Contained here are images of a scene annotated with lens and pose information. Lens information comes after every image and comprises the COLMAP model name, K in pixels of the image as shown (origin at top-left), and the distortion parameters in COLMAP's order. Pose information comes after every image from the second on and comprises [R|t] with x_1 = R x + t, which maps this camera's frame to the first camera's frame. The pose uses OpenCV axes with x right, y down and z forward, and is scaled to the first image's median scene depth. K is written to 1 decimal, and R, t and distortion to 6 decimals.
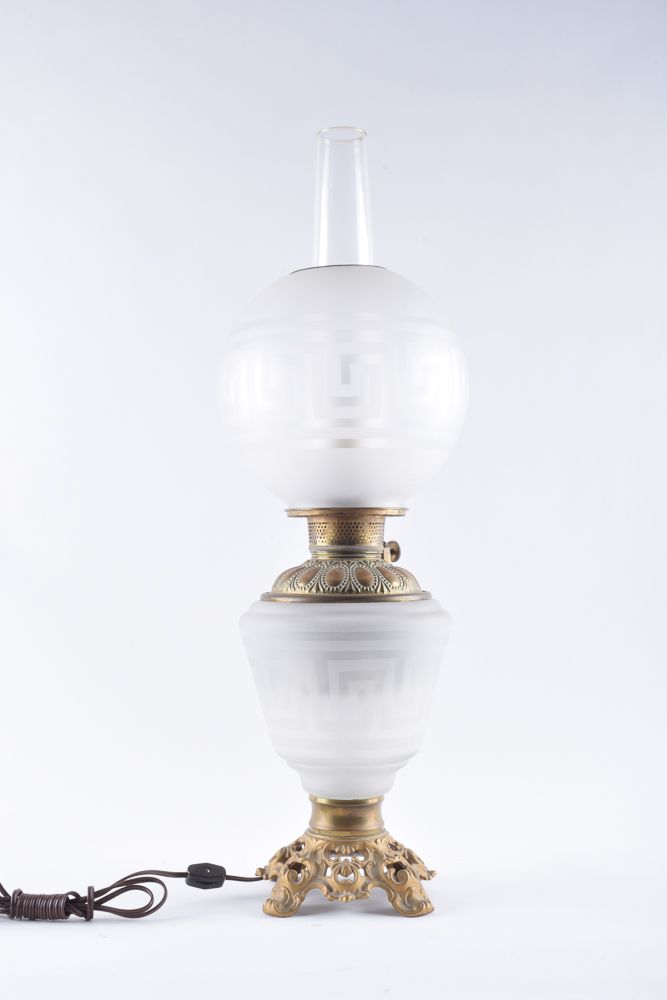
lens RADIAL K [[1351.4, 0, 325.4], [0, 1351.4, 495.8], [0, 0, 1]] dist [0.000781, 0.000000]
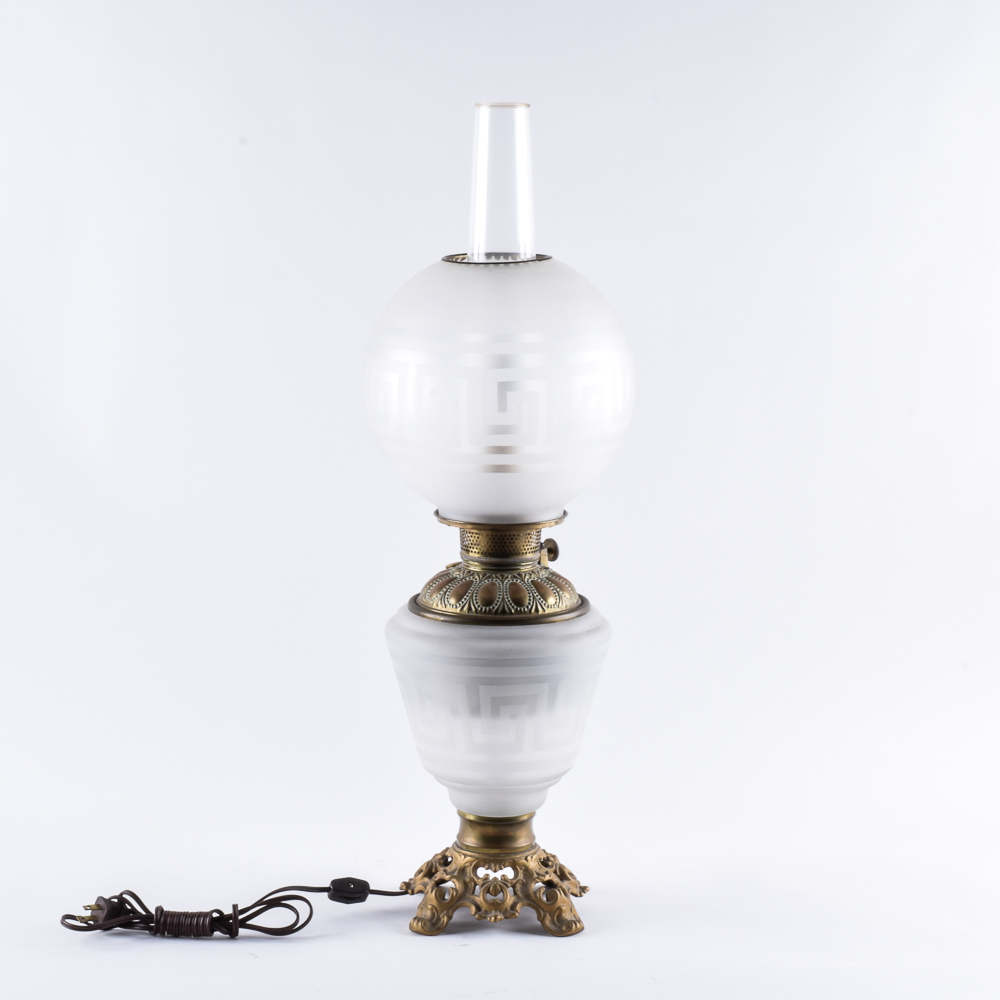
lens RADIAL K [[2598.6, 0, 500.9], [0, 2598.6, 502.7], [0, 0, 1]] dist [0.131354, 0.000000]
pose [[0.999780, 0.011865, 0.017317, -0.016196], [-0.014779, 0.983686, 0.179285, -0.332816], [-0.014907, -0.179502, 0.983645, -0.796971]]
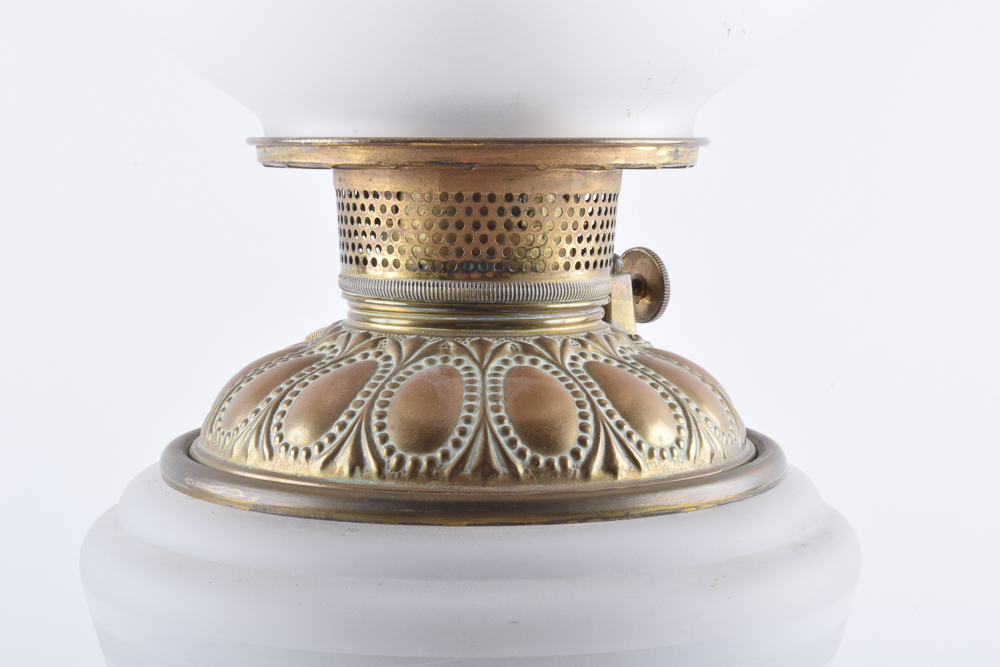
lens RADIAL K [[2074.0, 0, 499.1], [0, 2074.0, 330.6], [0, 0, 1]] dist [0.048314, 0.000000]
pose [[0.999902, 0.010074, 0.009755, 0.016766], [-0.011200, 0.992304, 0.123317, -0.003598], [-0.008437, -0.123415, 0.992319, 0.606679]]
